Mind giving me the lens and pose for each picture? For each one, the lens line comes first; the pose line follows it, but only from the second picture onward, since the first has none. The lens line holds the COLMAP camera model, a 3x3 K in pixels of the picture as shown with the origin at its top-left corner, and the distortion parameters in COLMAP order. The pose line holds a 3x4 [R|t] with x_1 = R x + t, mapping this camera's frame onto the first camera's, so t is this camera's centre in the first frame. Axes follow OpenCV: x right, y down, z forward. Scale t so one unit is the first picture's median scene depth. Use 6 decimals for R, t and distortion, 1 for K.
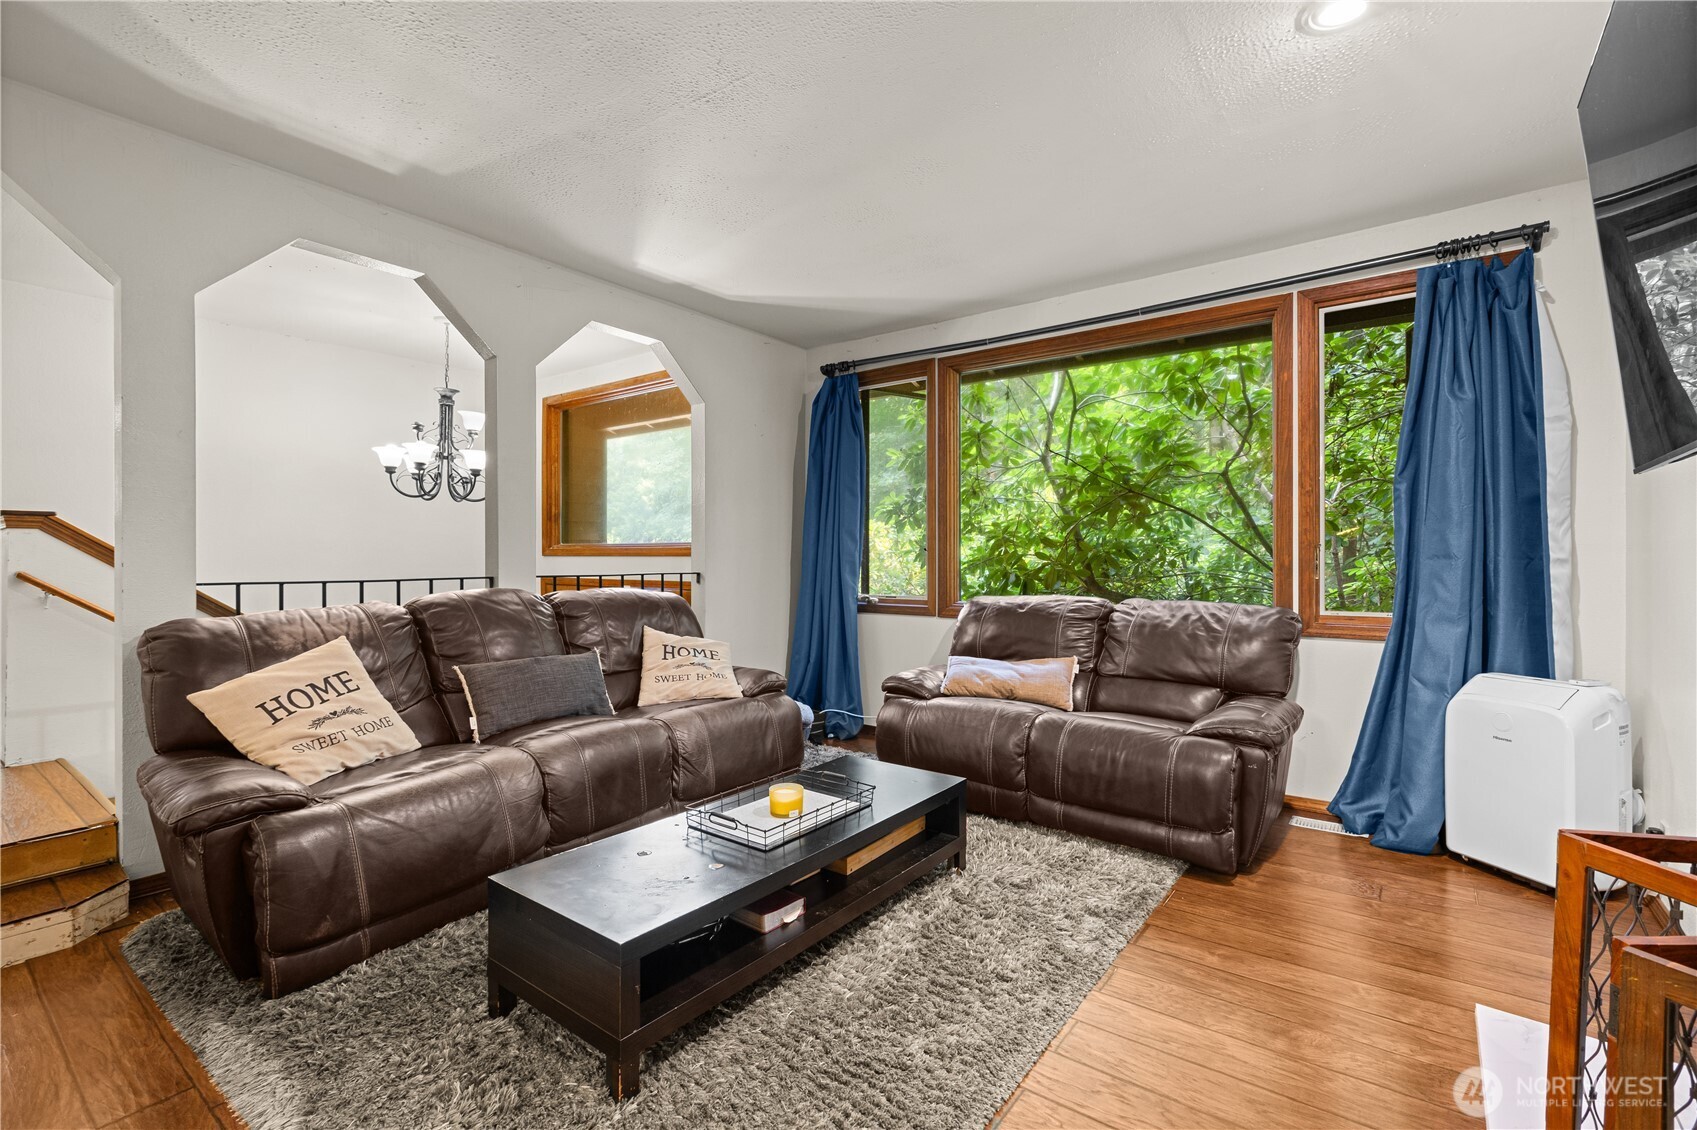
lens RADIAL K [[796.8, 0, 848.2], [0, 796.8, 546.0], [0, 0, 1]] dist [-0.003408, -0.000571]
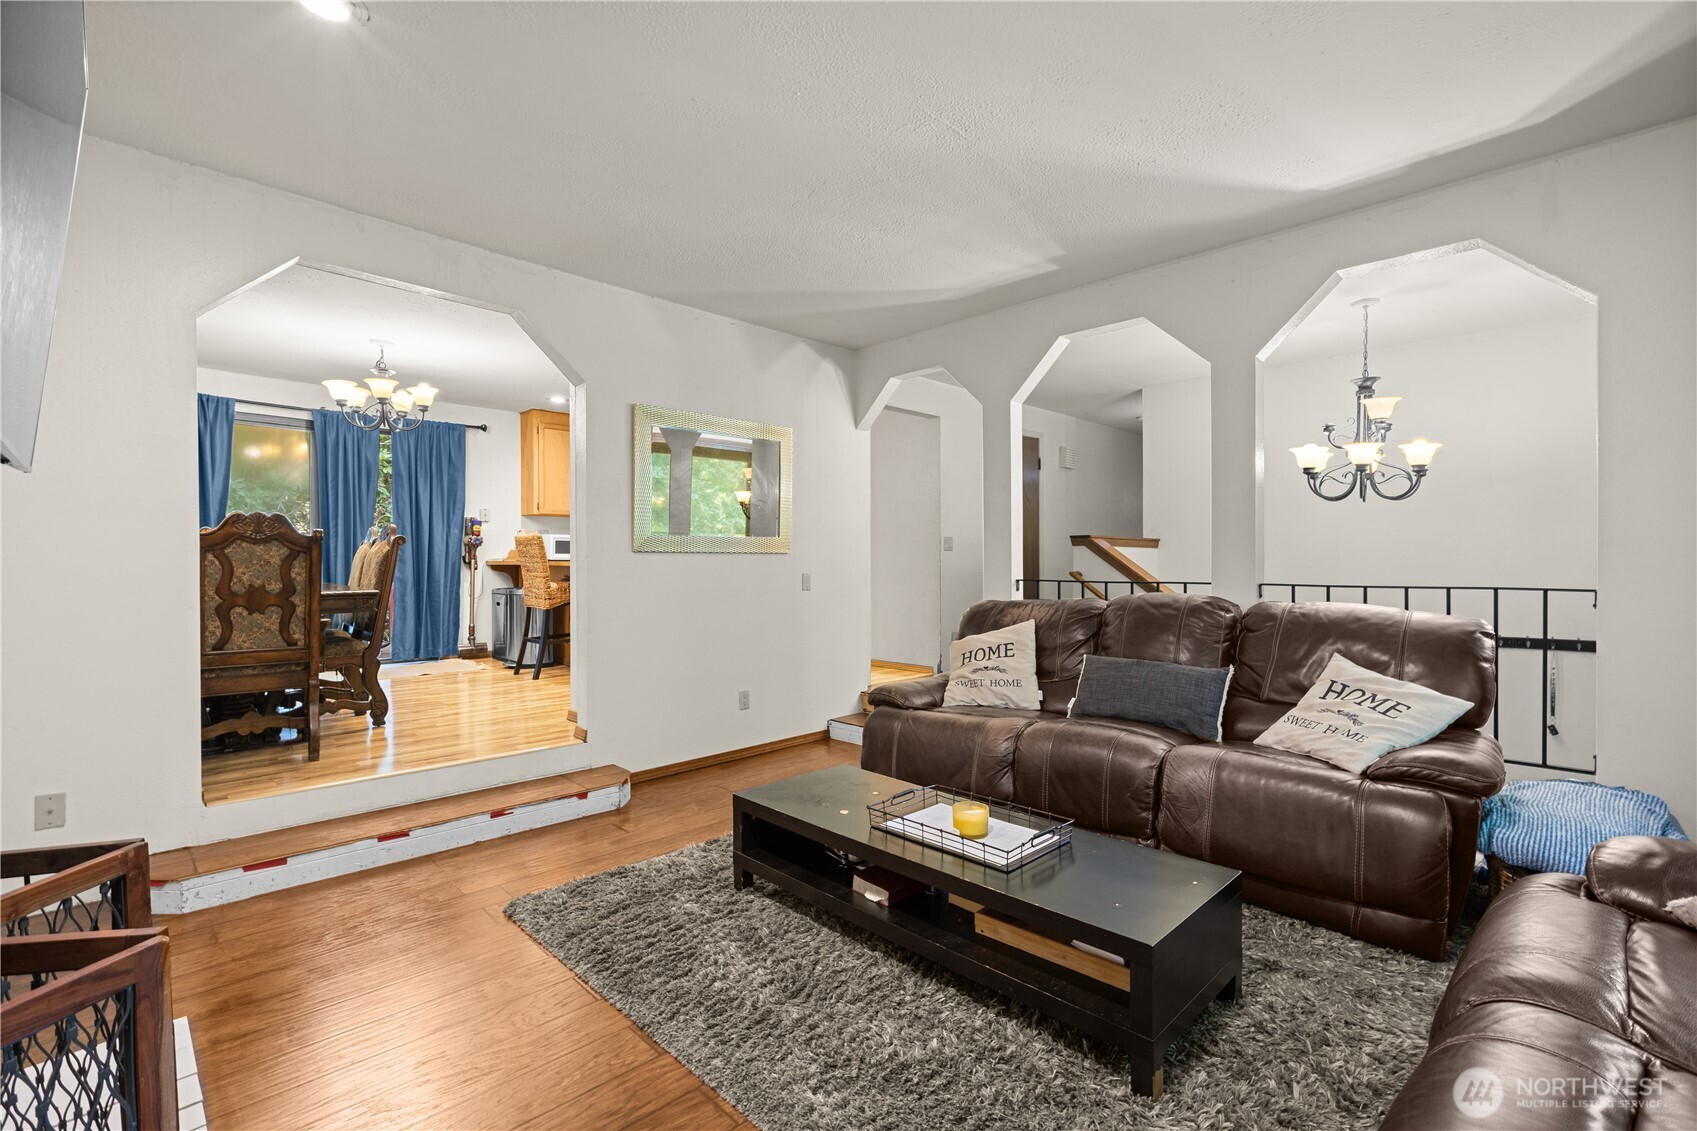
lens RADIAL K [[771.7, 0, 848.5], [0, 771.7, 565.5], [0, 0, 1]] dist [0.002864, -0.000890]
pose [[-0.169905, 0.004819, -0.985449, 0.739131], [0.016921, 0.999855, 0.001972, 0.008350], [0.985315, -0.016339, -0.169962, 0.877927]]
